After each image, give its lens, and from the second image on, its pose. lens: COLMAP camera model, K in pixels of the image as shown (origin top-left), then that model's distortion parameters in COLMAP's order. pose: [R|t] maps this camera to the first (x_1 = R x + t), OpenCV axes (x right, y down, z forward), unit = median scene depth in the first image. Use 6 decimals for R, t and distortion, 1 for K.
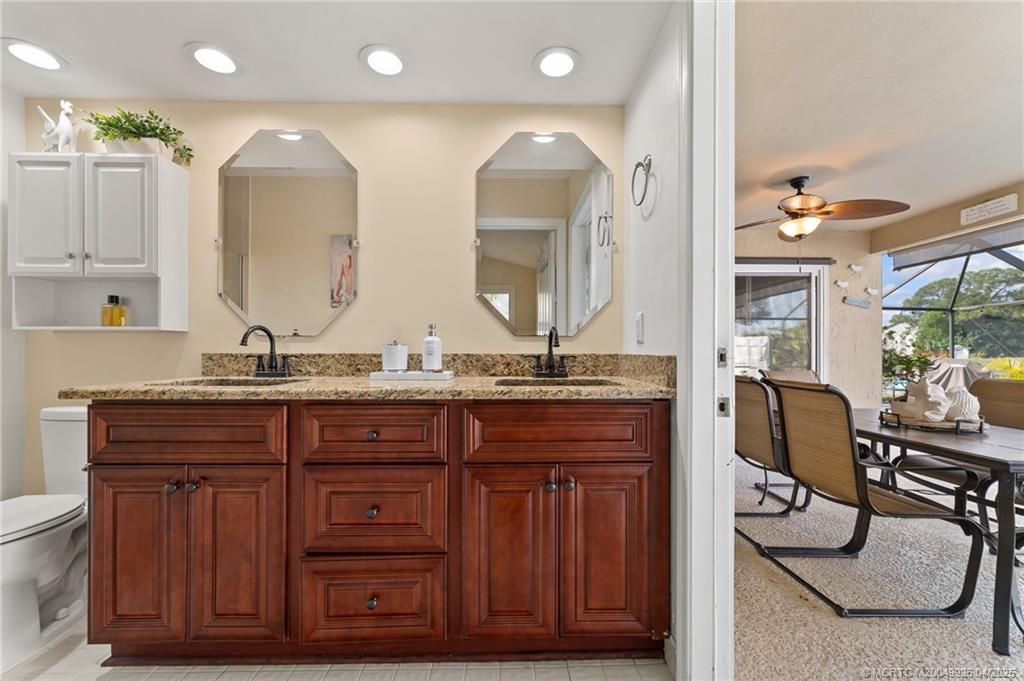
lens RADIAL K [[421.1, 0, 508.9], [0, 421.1, 357.5], [0, 0, 1]] dist [-0.000862, -0.000076]
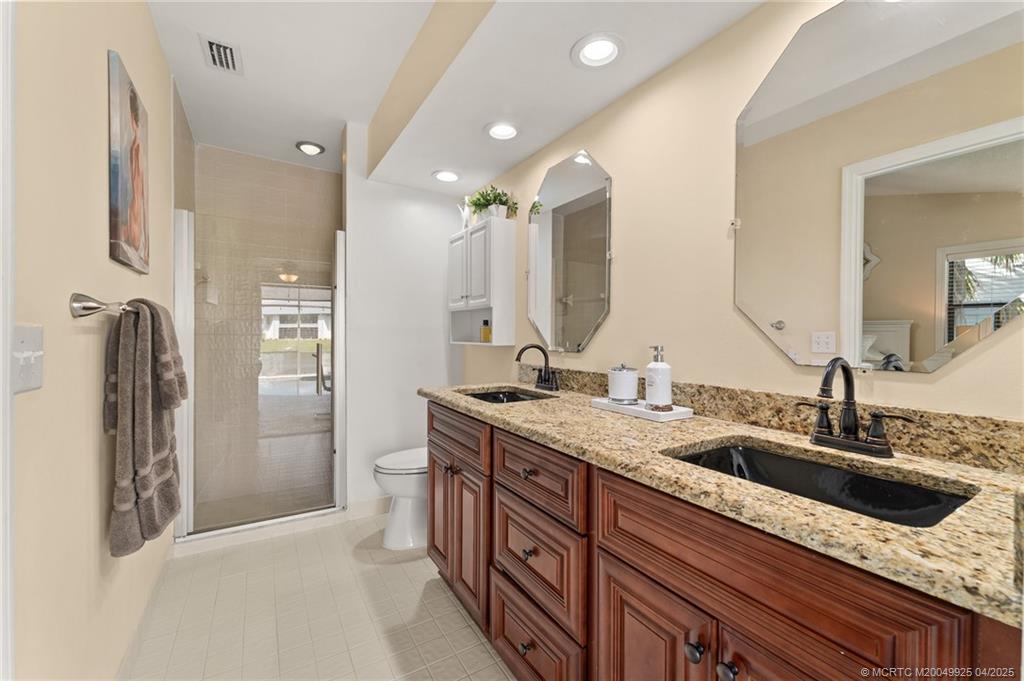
lens RADIAL K [[414.1, 0, 512.8], [0, 414.1, 343.8], [0, 0, 1]] dist [-0.000850, -0.000096]
pose [[0.501889, 0.020411, -0.864691, 0.344748], [-0.013875, 0.999783, 0.015547, -0.090997], [0.864821, 0.004195, 0.502063, 0.375120]]
